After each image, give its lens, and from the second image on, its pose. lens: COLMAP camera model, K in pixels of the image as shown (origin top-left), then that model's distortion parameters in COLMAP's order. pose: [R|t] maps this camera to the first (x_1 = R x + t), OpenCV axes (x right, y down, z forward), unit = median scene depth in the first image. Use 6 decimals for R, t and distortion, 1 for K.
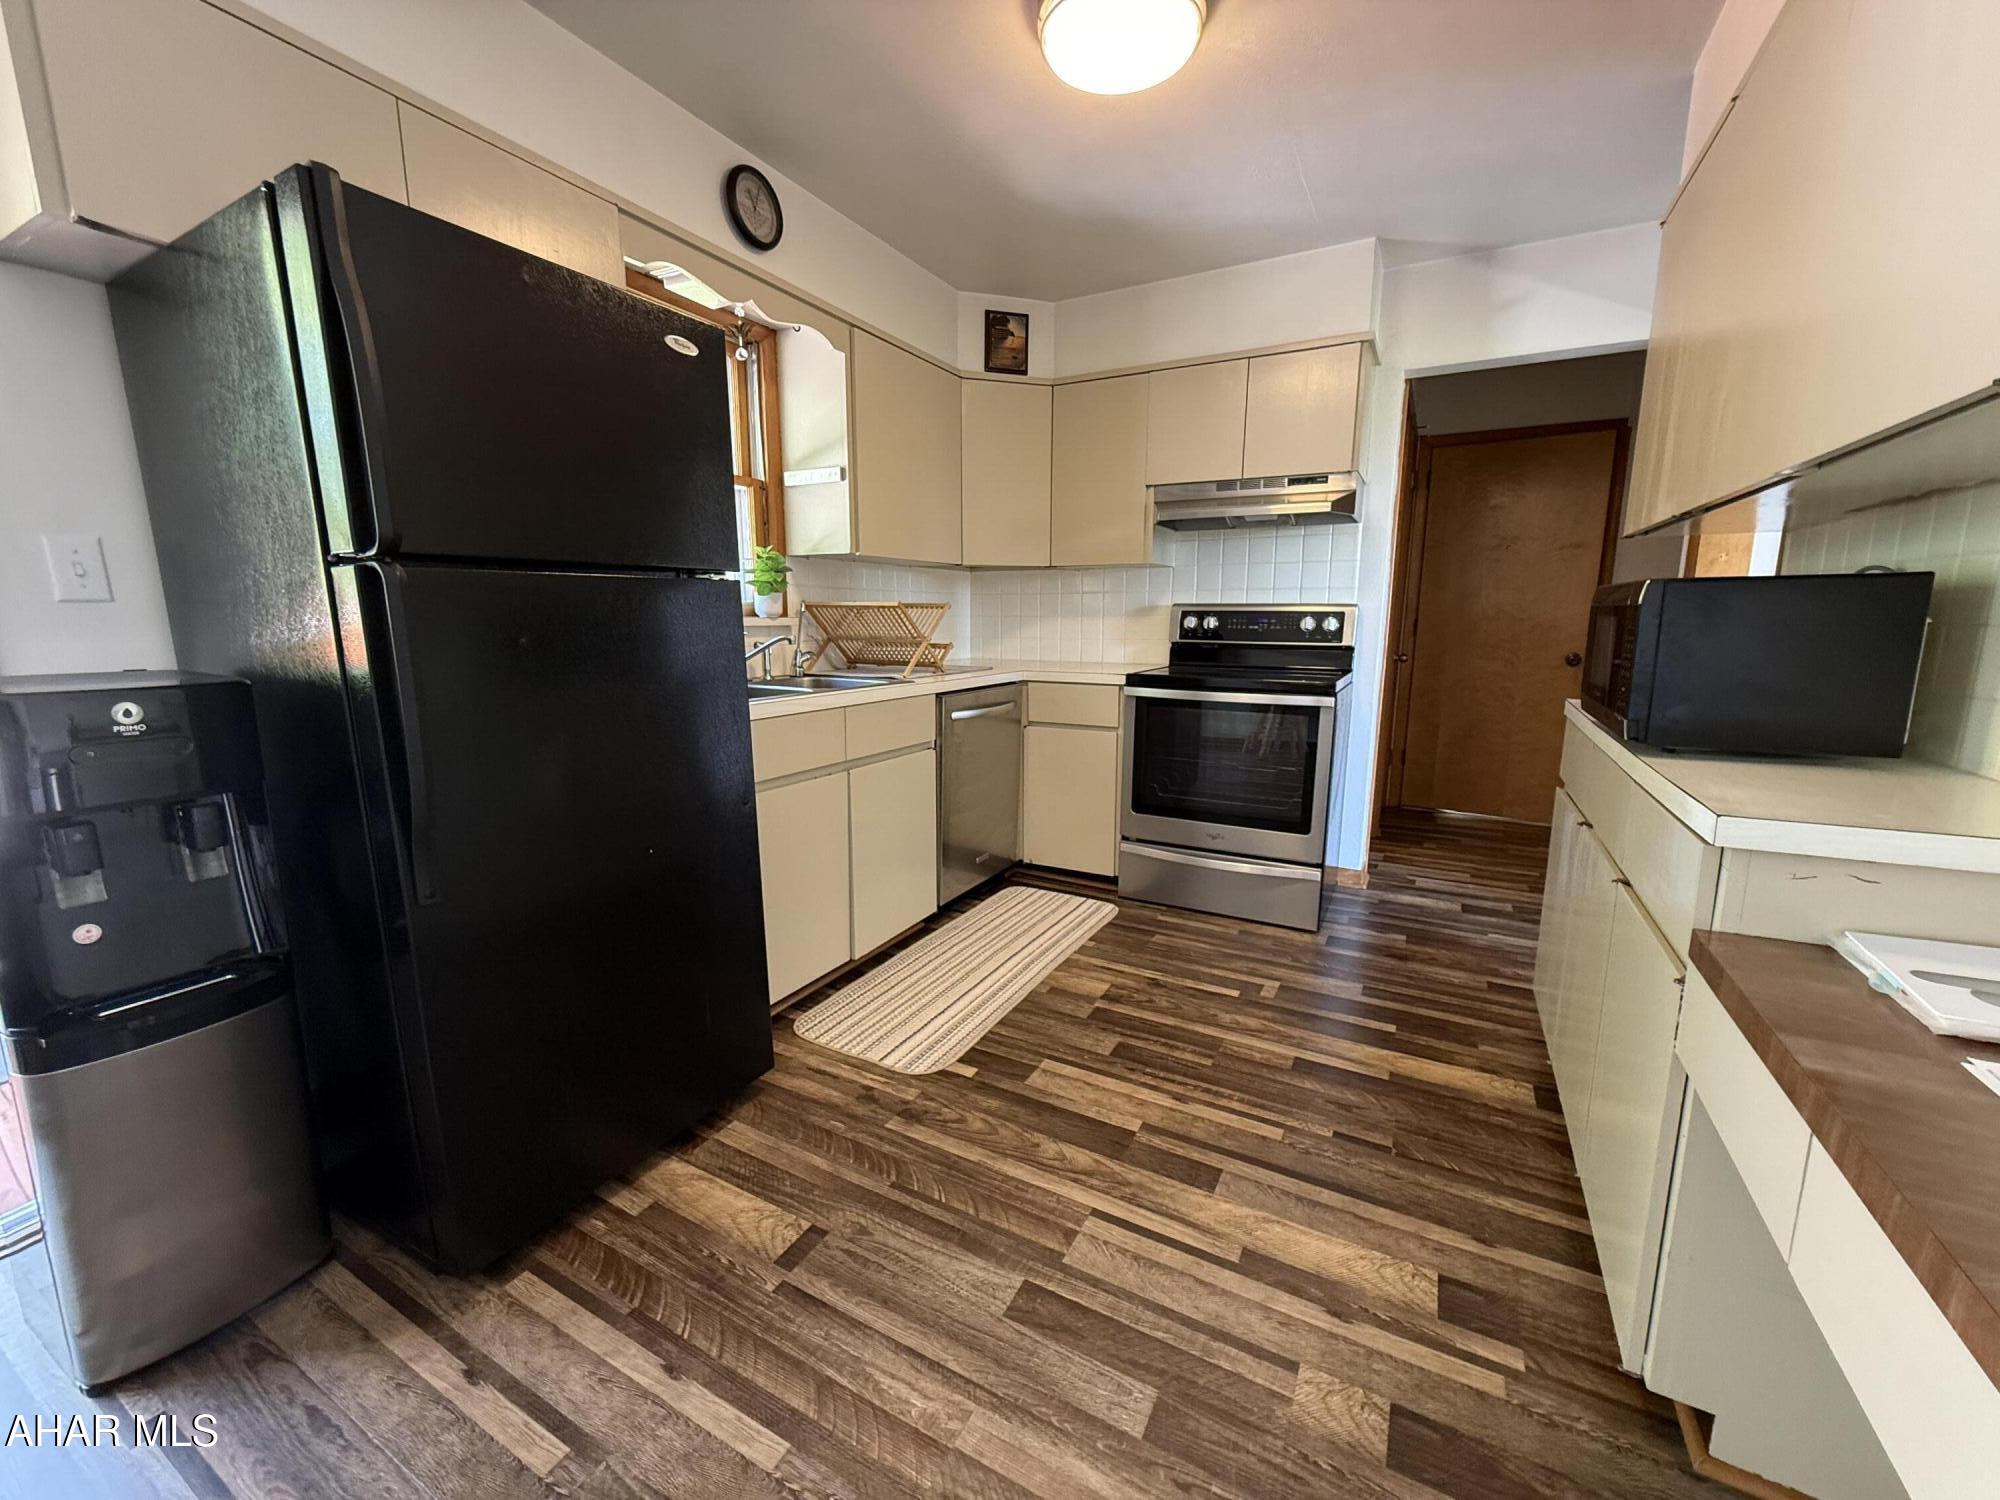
lens RADIAL K [[793.3, 0, 1002.6], [0, 793.3, 757.9], [0, 0, 1]] dist [-0.001849, 0.000002]
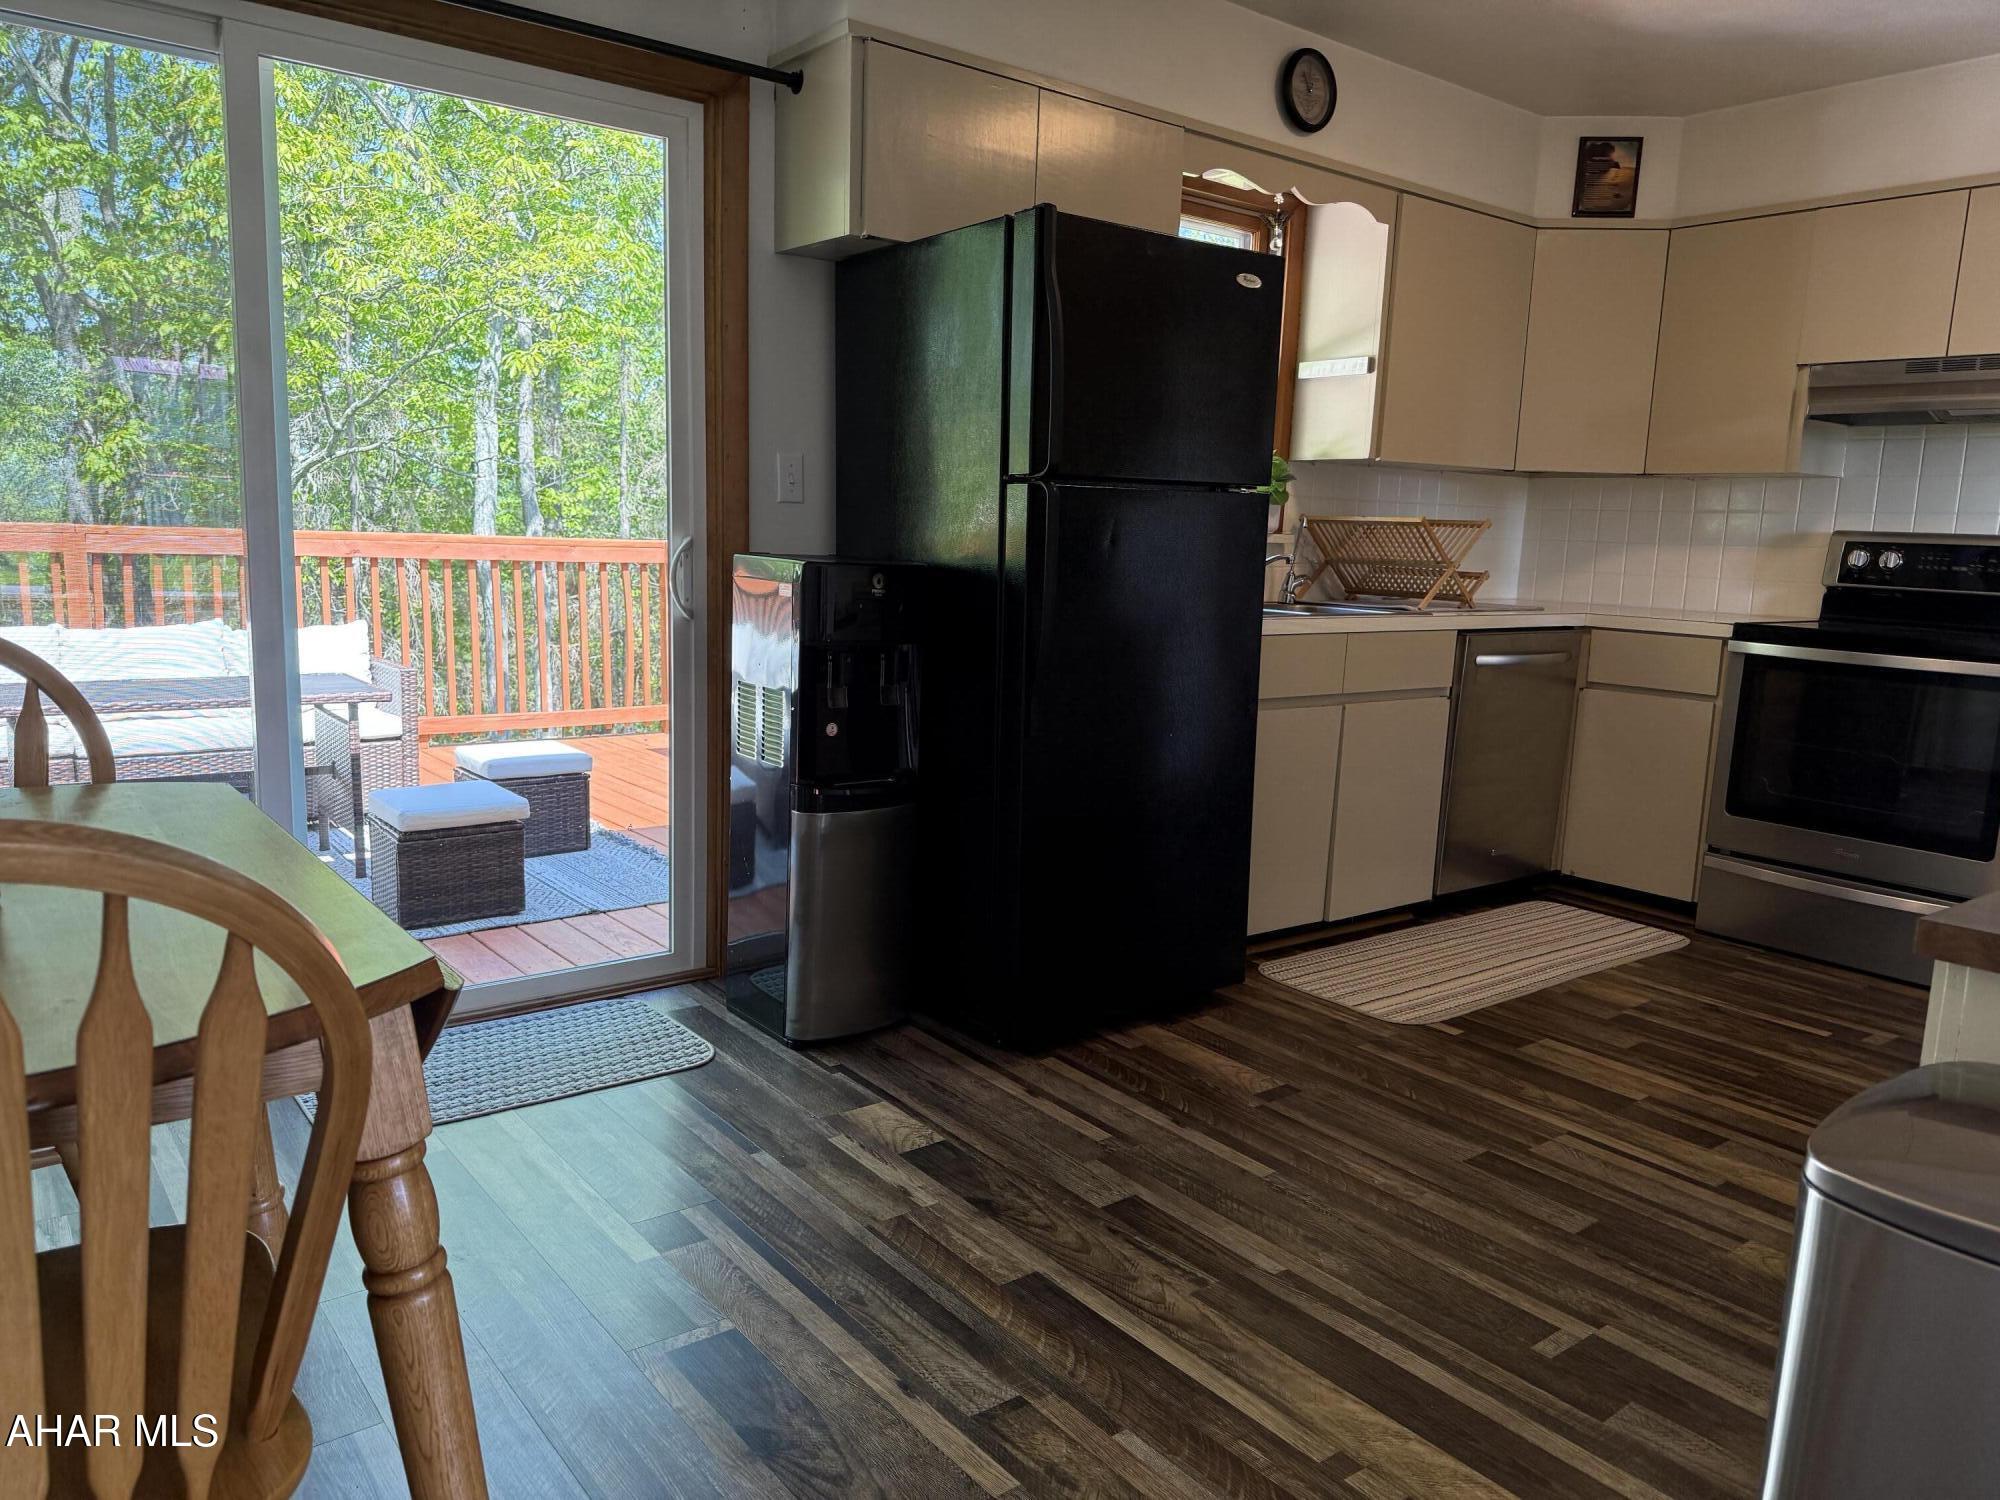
lens RADIAL K [[1412.8, 0, 971.8], [0, 1412.8, 758.7], [0, 0, 1]] dist [0.003962, -0.015459]
pose [[0.911198, 0.095371, -0.400778, 0.052359], [-0.105147, 0.994454, -0.002414, 0.102914], [0.398325, 0.044340, 0.916172, -0.507009]]
